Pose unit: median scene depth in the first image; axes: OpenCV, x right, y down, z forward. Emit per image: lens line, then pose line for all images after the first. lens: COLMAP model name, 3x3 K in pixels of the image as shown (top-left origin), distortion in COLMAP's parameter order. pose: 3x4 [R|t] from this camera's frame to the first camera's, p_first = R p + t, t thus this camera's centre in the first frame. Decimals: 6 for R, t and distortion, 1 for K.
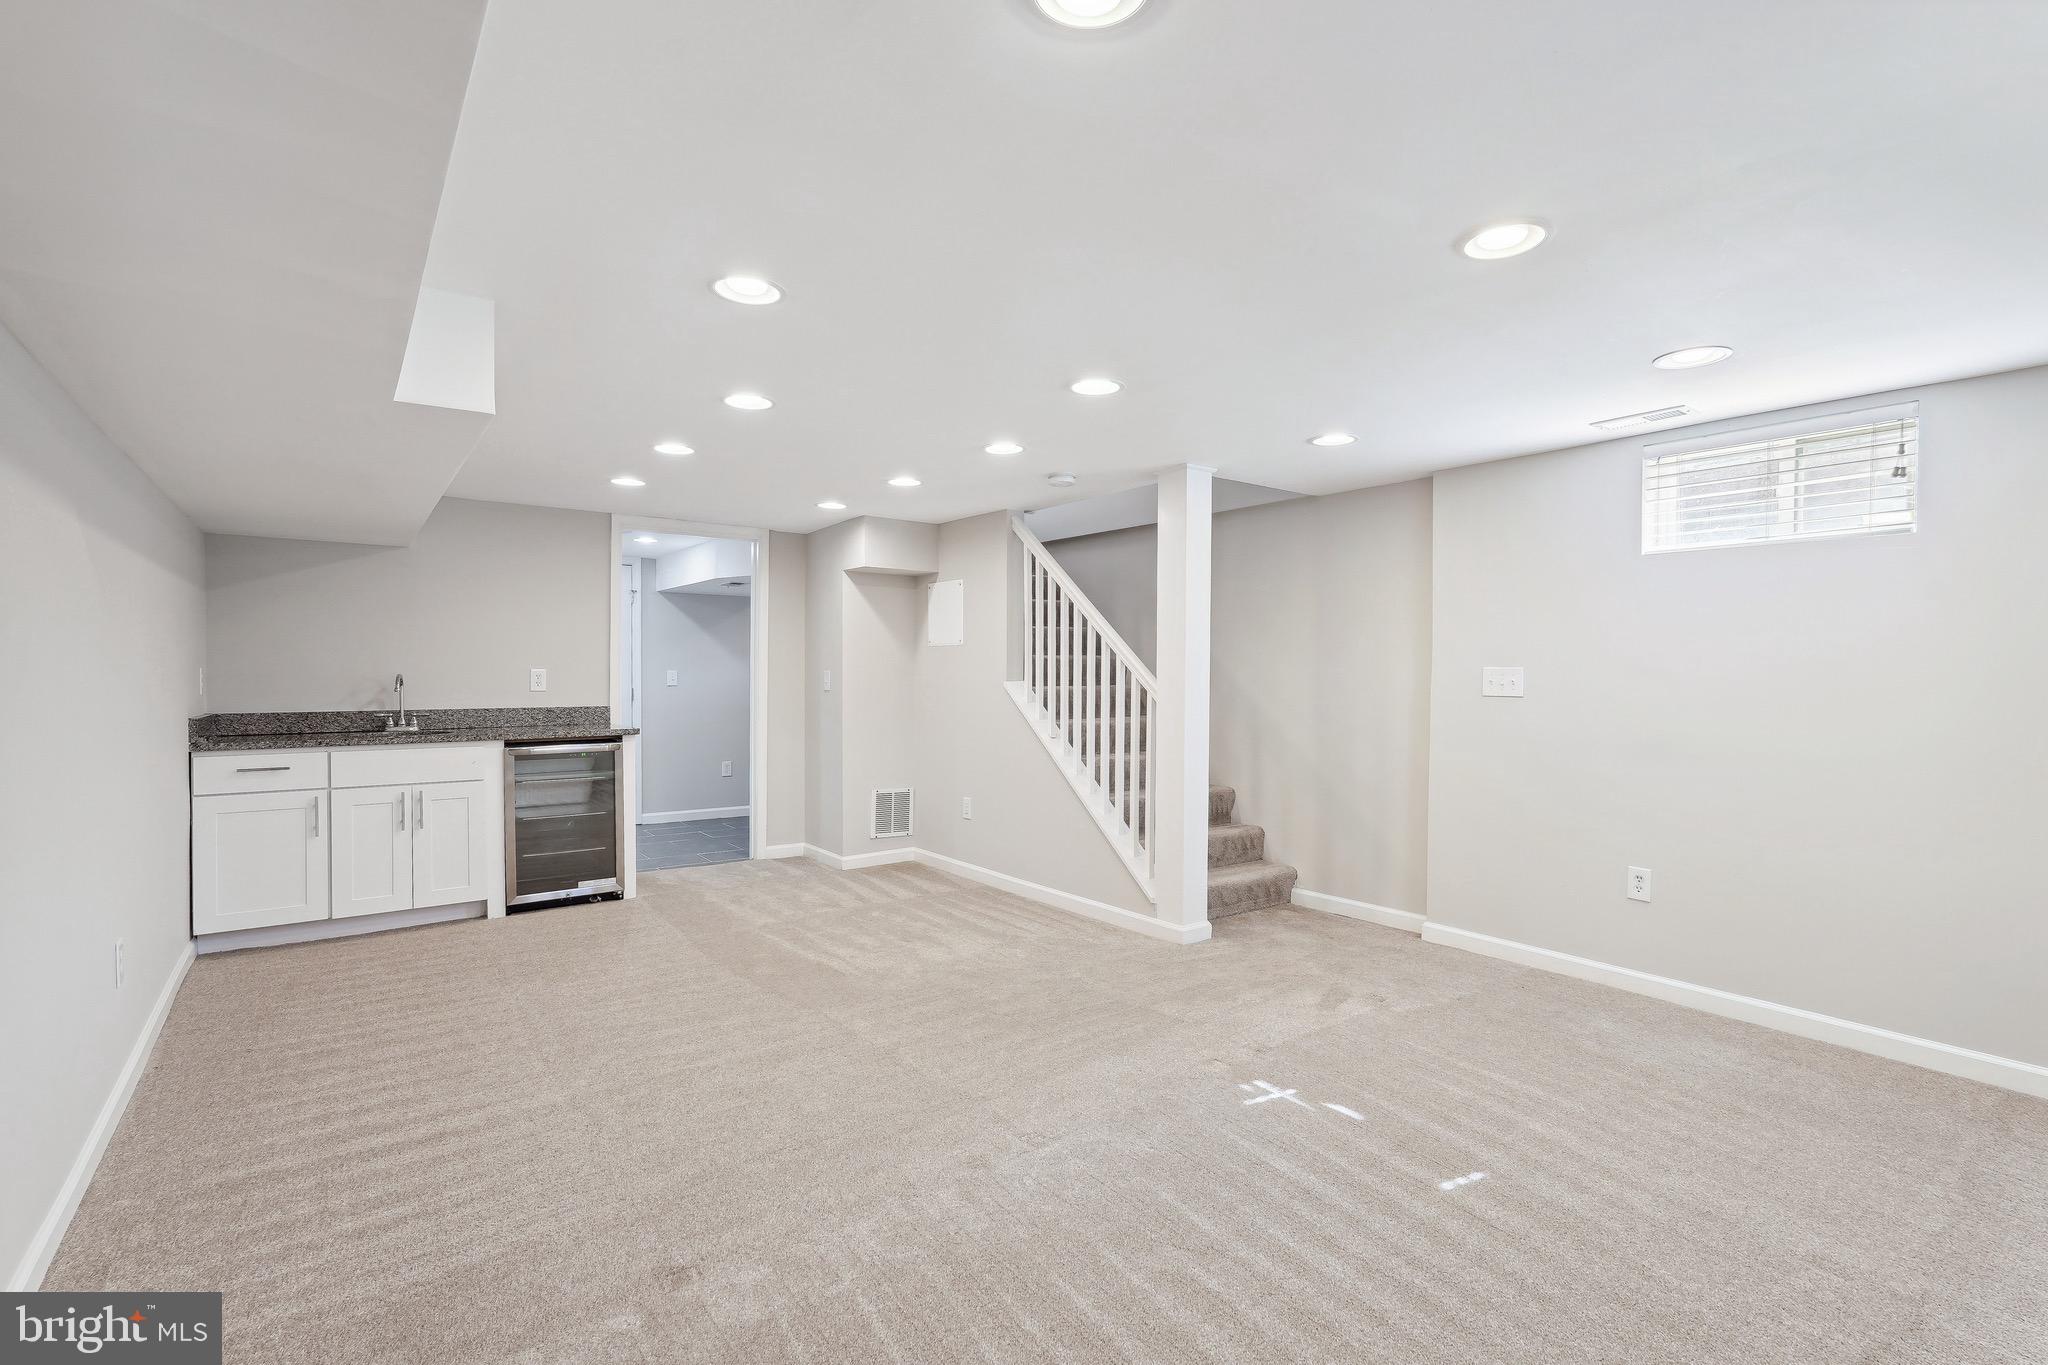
lens RADIAL K [[934.7, 0, 1024.0], [0, 934.7, 682.5], [0, 0, 1]] dist [-0.014167, 0.000342]
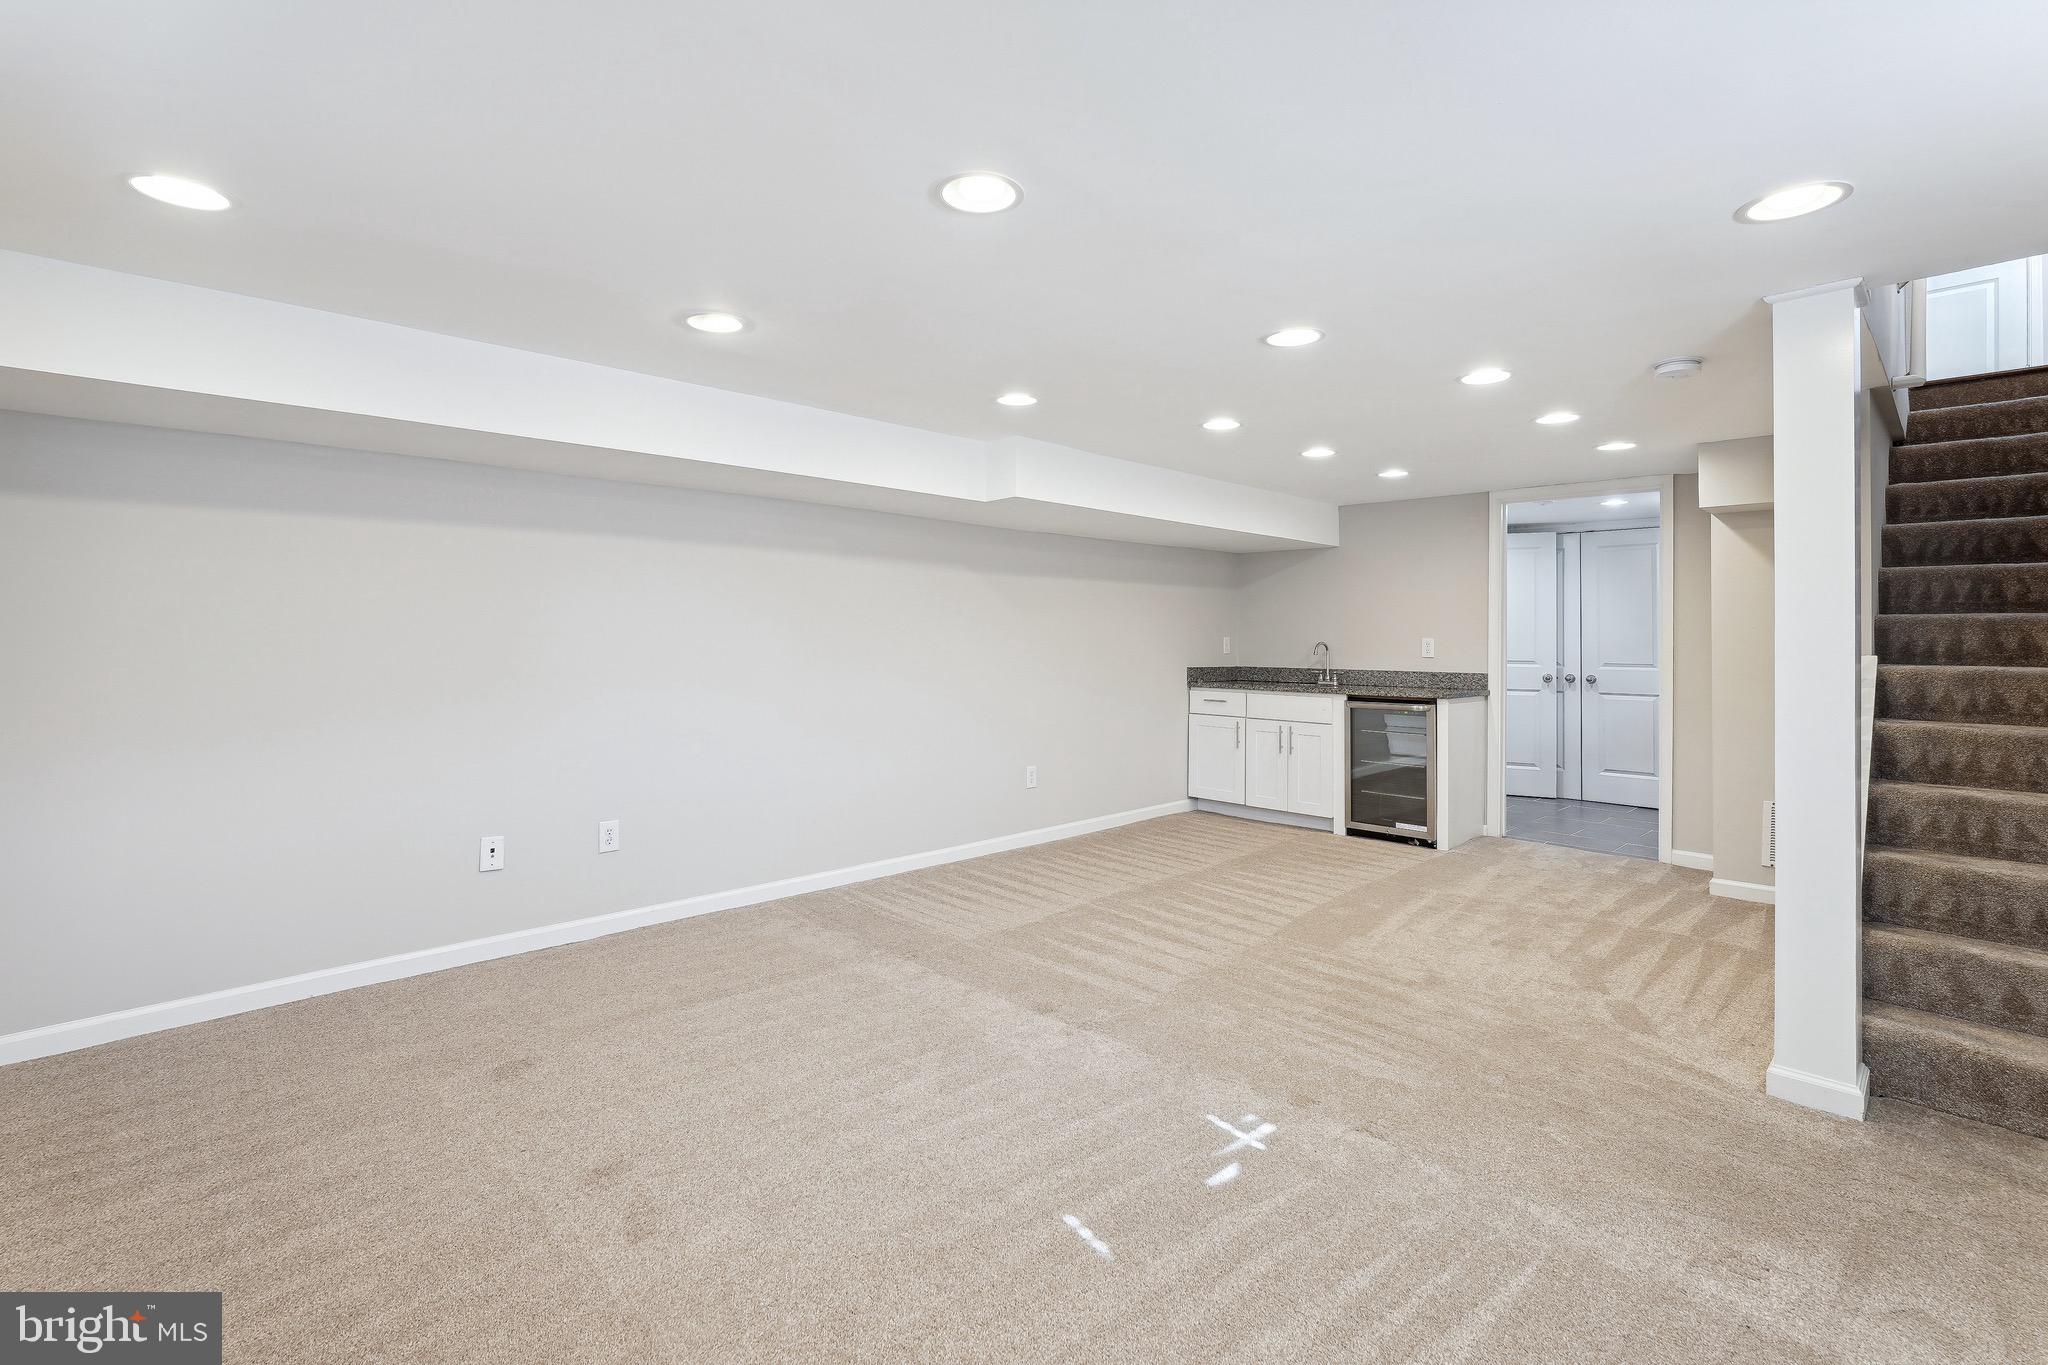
lens RADIAL K [[927.7, 0, 1019.4], [0, 927.7, 656.2], [0, 0, 1]] dist [0.001105, 0.000863]
pose [[0.146003, 0.020616, -0.989069, 0.640277], [-0.017308, 0.999683, 0.018282, -0.005431], [0.989133, 0.014450, 0.146313, 0.396792]]
